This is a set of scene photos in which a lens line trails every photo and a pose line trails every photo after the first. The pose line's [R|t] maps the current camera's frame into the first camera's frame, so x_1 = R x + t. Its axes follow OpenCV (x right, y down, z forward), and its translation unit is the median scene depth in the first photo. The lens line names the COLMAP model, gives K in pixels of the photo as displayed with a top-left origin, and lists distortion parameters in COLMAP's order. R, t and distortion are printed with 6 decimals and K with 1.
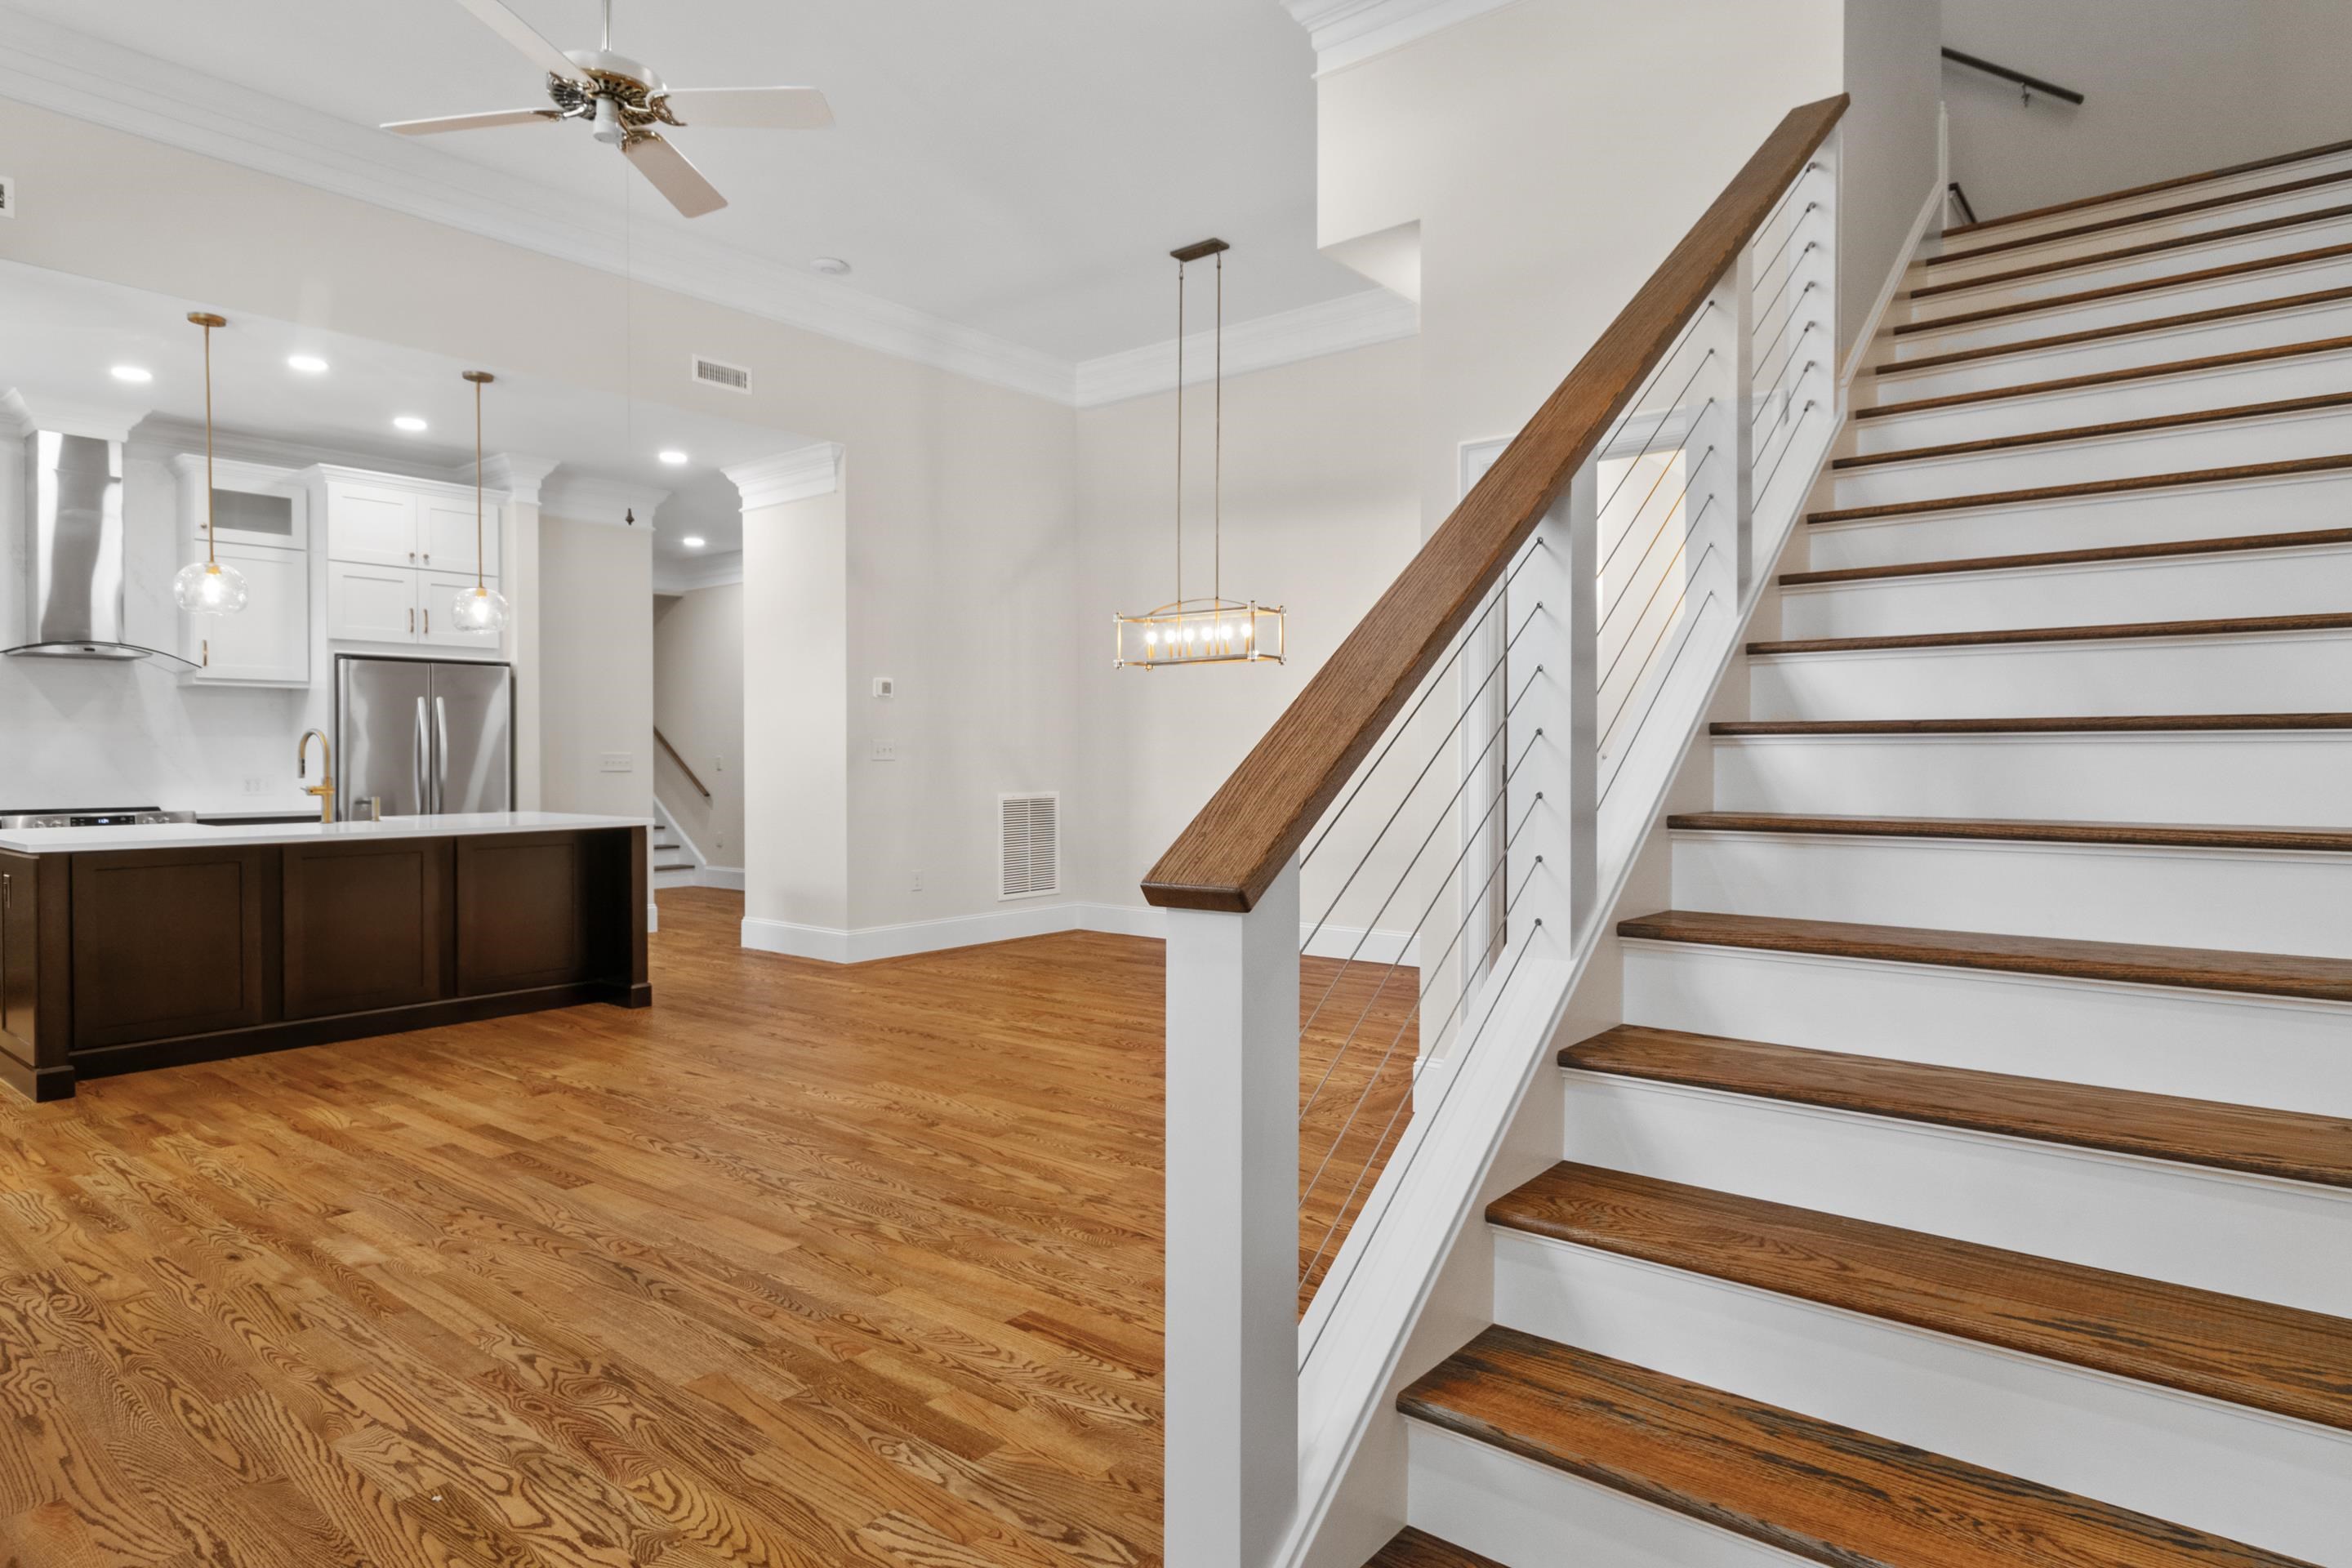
lens RADIAL K [[1330.6, 0, 1195.4], [0, 1330.6, 766.3], [0, 0, 1]] dist [0.002593, -0.003864]
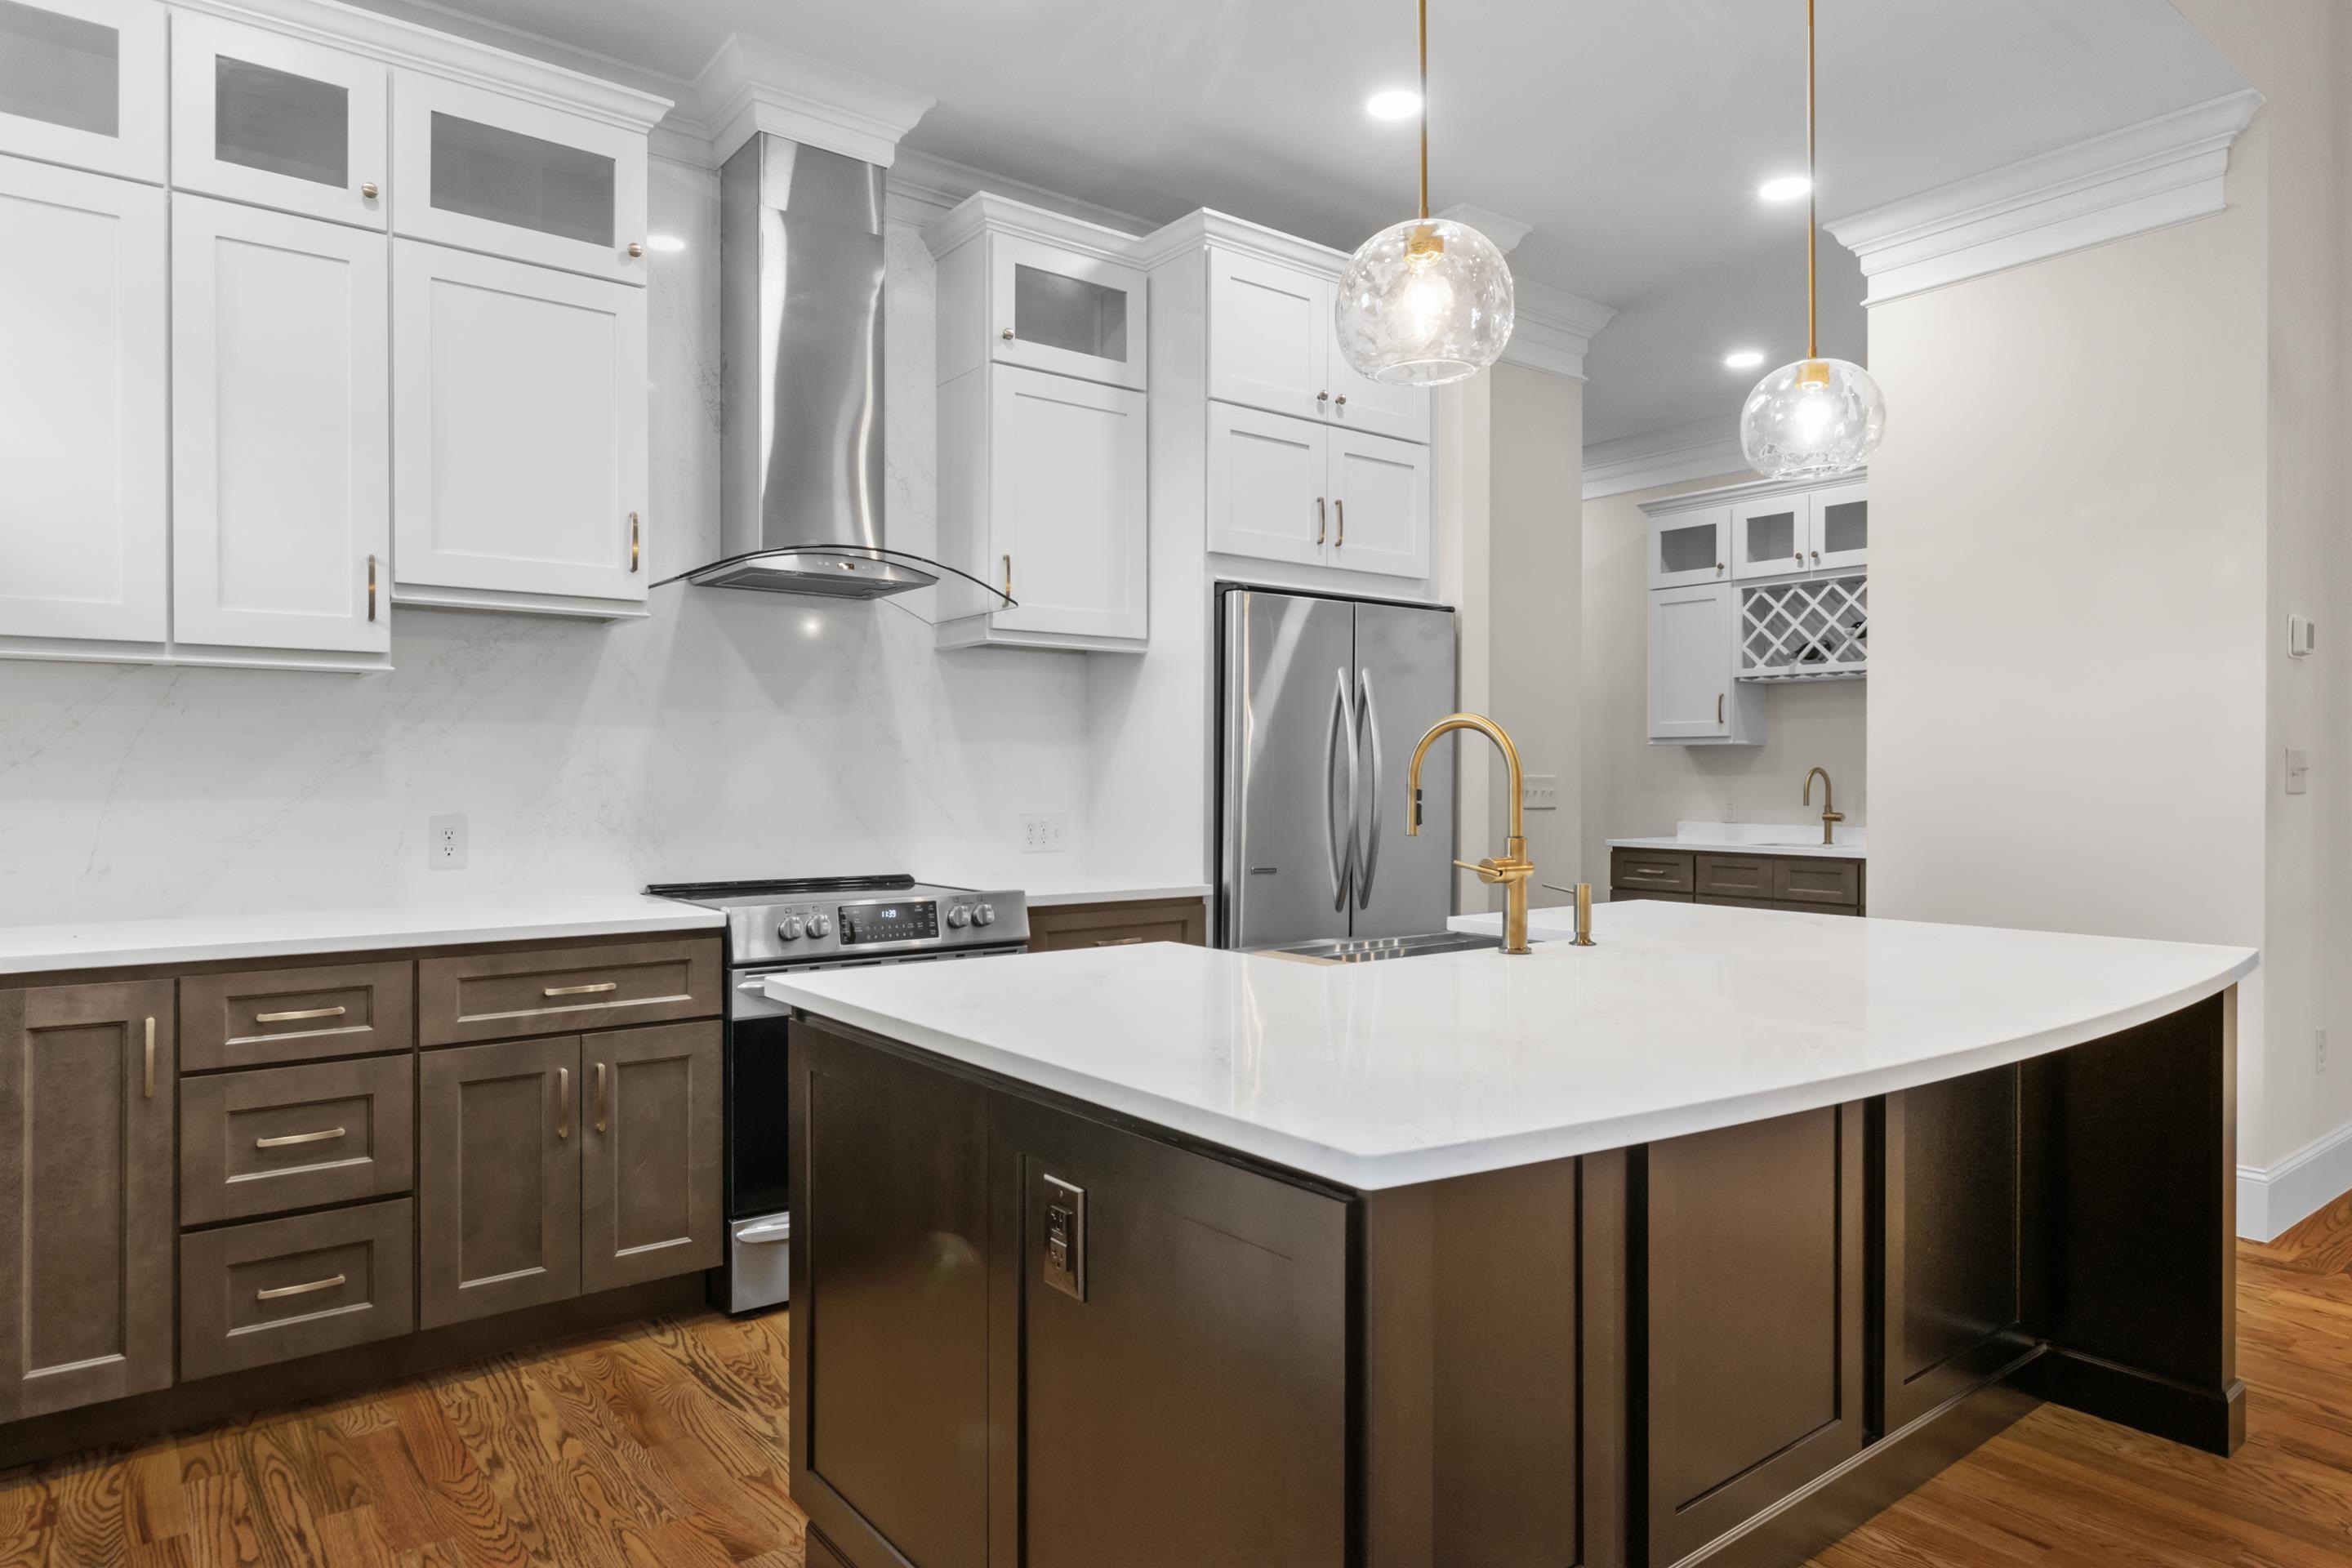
lens RADIAL K [[1391.6, 0, 1186.4], [0, 1391.6, 783.6], [0, 0, 1]] dist [-0.004766, 0.001532]
pose [[0.973295, 0.006098, -0.229478, -0.653487], [-0.006207, 0.999981, 0.000248, -0.007655], [0.229476, 0.001183, 0.973314, 0.579618]]
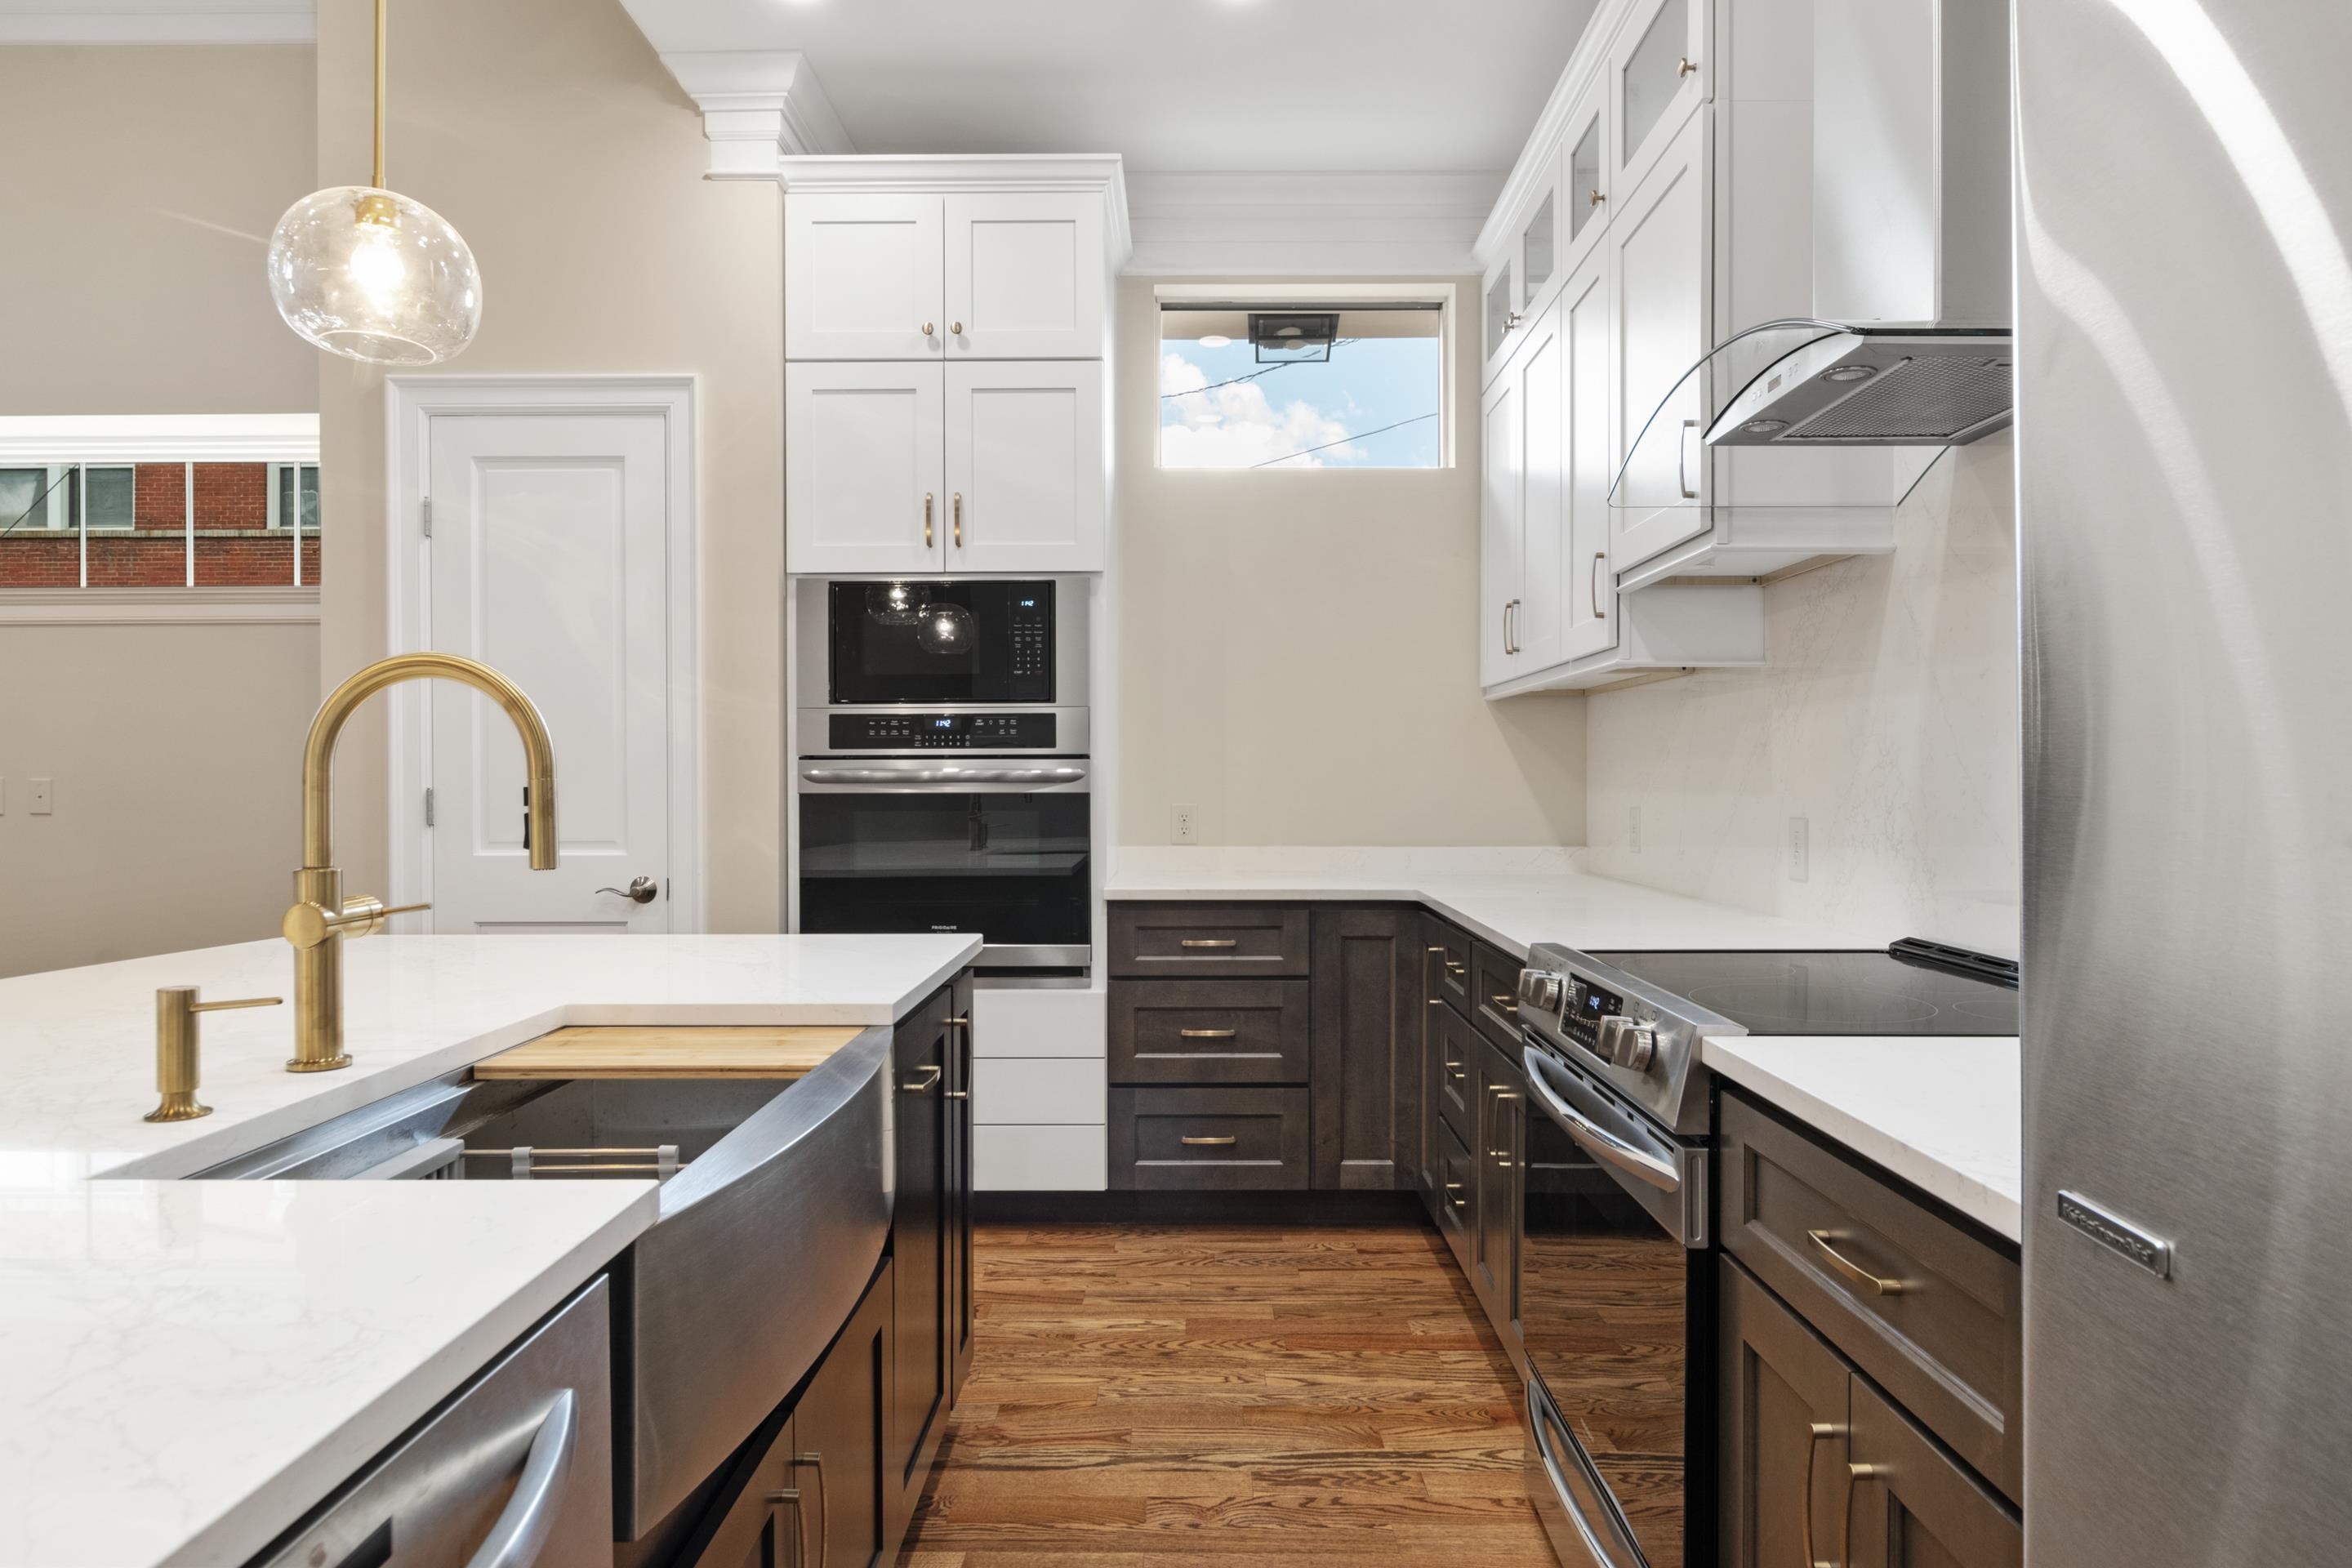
lens RADIAL K [[1371.7, 0, 1176.0], [0, 1371.7, 784.0], [0, 0, 1]] dist [-0.004570, -0.000534]
pose [[-0.786032, 0.005579, -0.618161, -0.622151], [-0.004038, 0.999892, 0.014159, -0.009785], [0.618173, 0.013625, -0.785924, 1.275295]]
